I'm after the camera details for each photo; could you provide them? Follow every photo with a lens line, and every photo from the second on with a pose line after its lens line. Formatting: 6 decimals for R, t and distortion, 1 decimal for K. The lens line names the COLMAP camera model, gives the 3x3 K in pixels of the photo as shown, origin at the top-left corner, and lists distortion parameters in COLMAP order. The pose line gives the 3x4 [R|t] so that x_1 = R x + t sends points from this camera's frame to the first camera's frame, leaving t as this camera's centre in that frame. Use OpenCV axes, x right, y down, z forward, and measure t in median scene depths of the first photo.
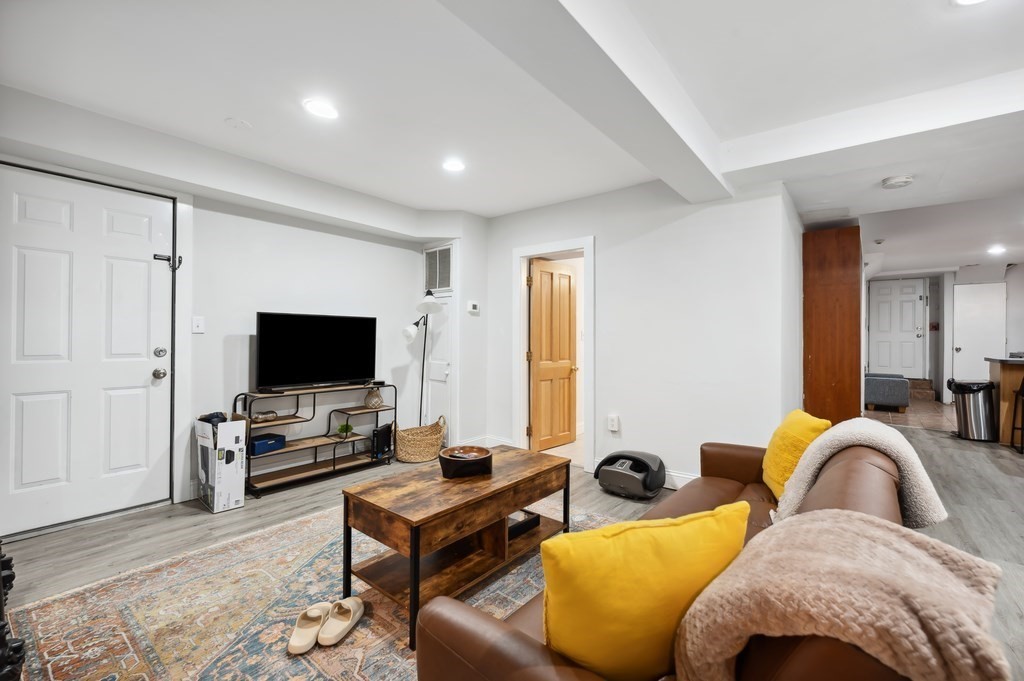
lens RADIAL K [[423.0, 0, 512.0], [0, 423.0, 340.5], [0, 0, 1]] dist [0.000725, -0.000362]
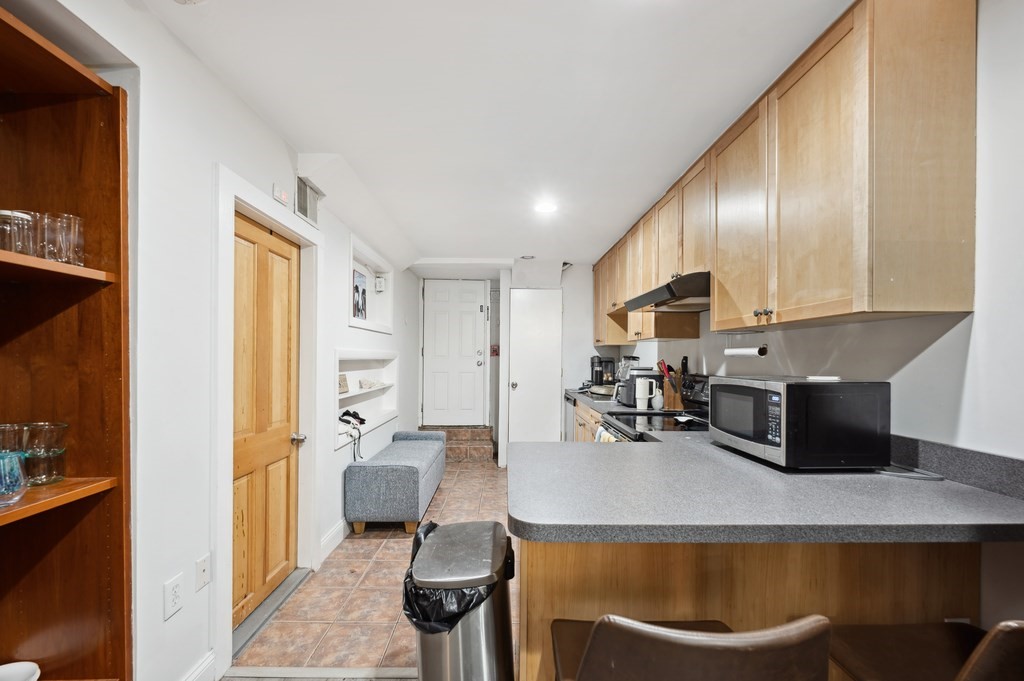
lens RADIAL K [[412.0, 0, 511.4], [0, 412.0, 359.2], [0, 0, 1]] dist [0.000158, 0.000070]
pose [[0.750733, 0.001545, 0.660604, 0.619128], [-0.004062, 0.999989, 0.002276, -0.021778], [-0.660593, -0.004392, 0.750731, 0.513057]]
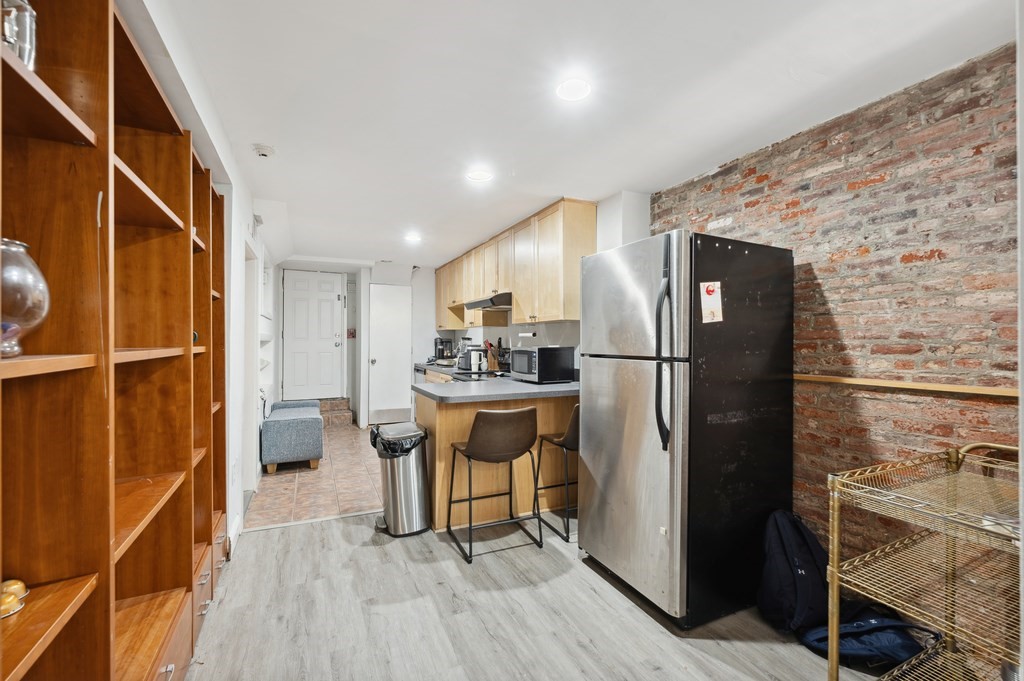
lens RADIAL K [[423.0, 0, 512.0], [0, 423.0, 340.5], [0, 0, 1]] dist [0.000725, -0.000362]
pose [[0.408923, -0.000031, 0.912569, 0.404723], [0.002135, 0.999997, -0.000923, -0.018987], [-0.912566, 0.002326, 0.408922, 0.409369]]
